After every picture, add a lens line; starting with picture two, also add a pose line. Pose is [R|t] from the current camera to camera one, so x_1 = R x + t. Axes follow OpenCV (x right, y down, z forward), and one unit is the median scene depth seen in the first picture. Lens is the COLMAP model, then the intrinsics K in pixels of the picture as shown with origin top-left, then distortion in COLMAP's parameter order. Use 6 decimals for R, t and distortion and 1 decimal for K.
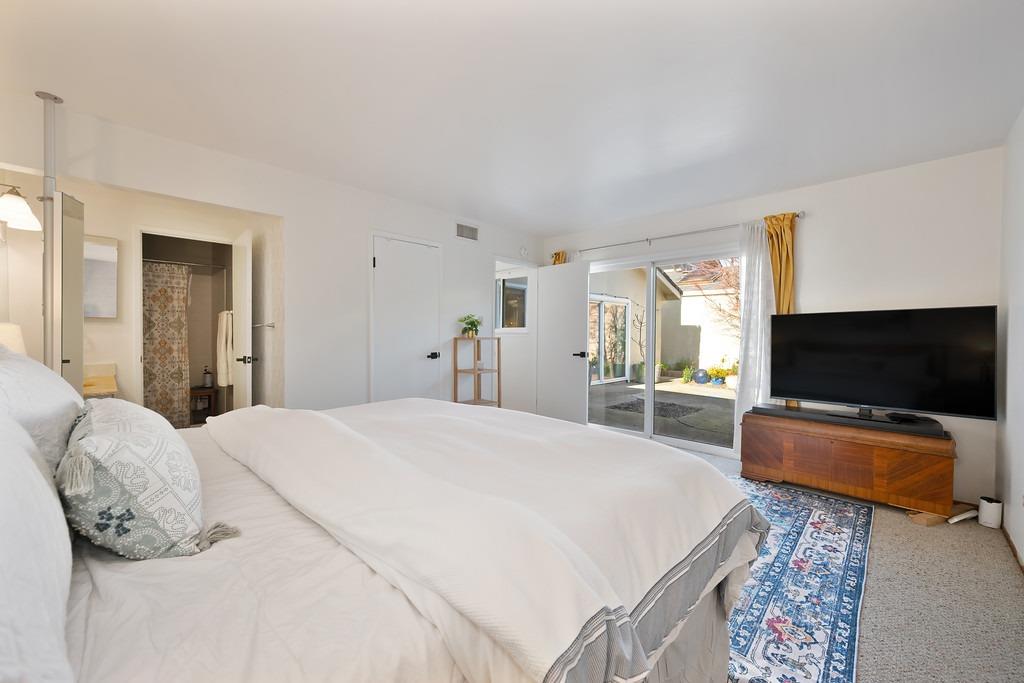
lens RADIAL K [[405.1, 0, 512.4], [0, 405.1, 342.1], [0, 0, 1]] dist [0.001392, -0.000133]
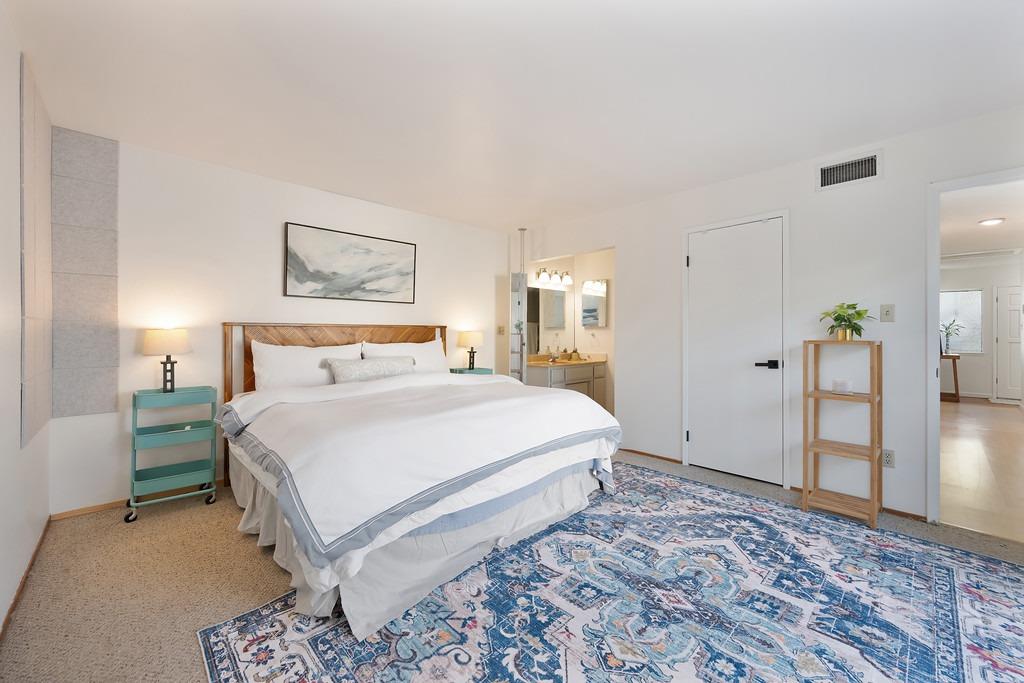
lens RADIAL K [[405.1, 0, 514.4], [0, 405.1, 333.9], [0, 0, 1]] dist [0.001392, -0.000133]
pose [[-0.039688, -0.014249, -0.999111, 1.014873], [-0.020714, 0.999695, -0.013435, -0.005022], [0.998997, 0.020162, -0.039971, 0.984545]]
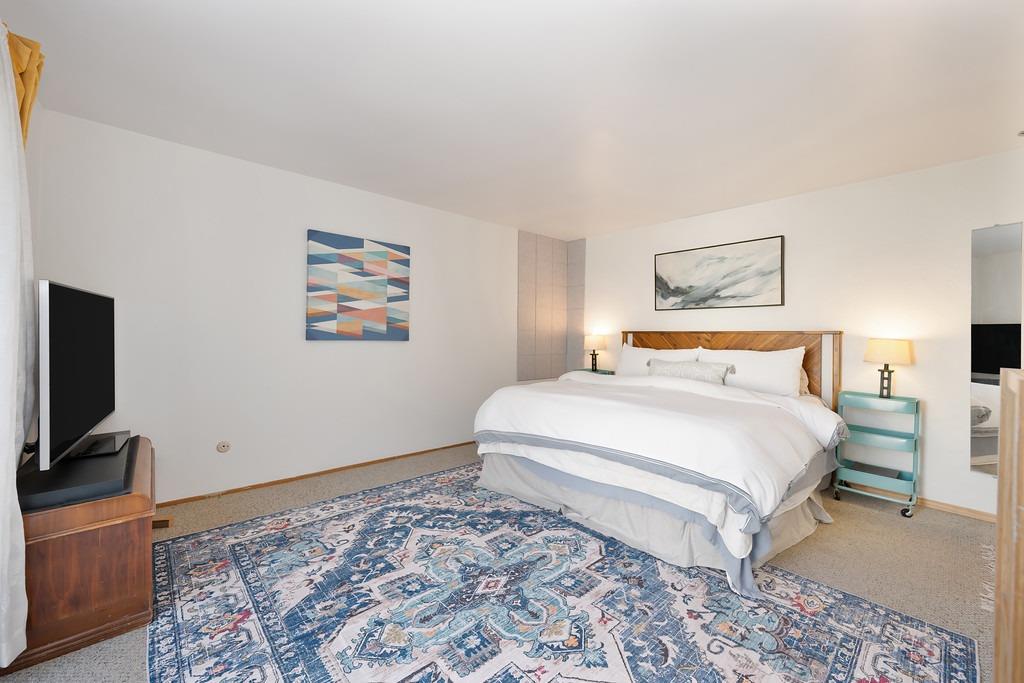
lens RADIAL K [[405.1, 0, 510.4], [0, 405.1, 339.3], [0, 0, 1]] dist [0.001392, -0.000133]
pose [[-0.997134, -0.027612, 0.070438, 0.154991], [-0.025566, 0.999229, 0.029793, -0.045951], [-0.071206, 0.027907, -0.997071, 2.062020]]
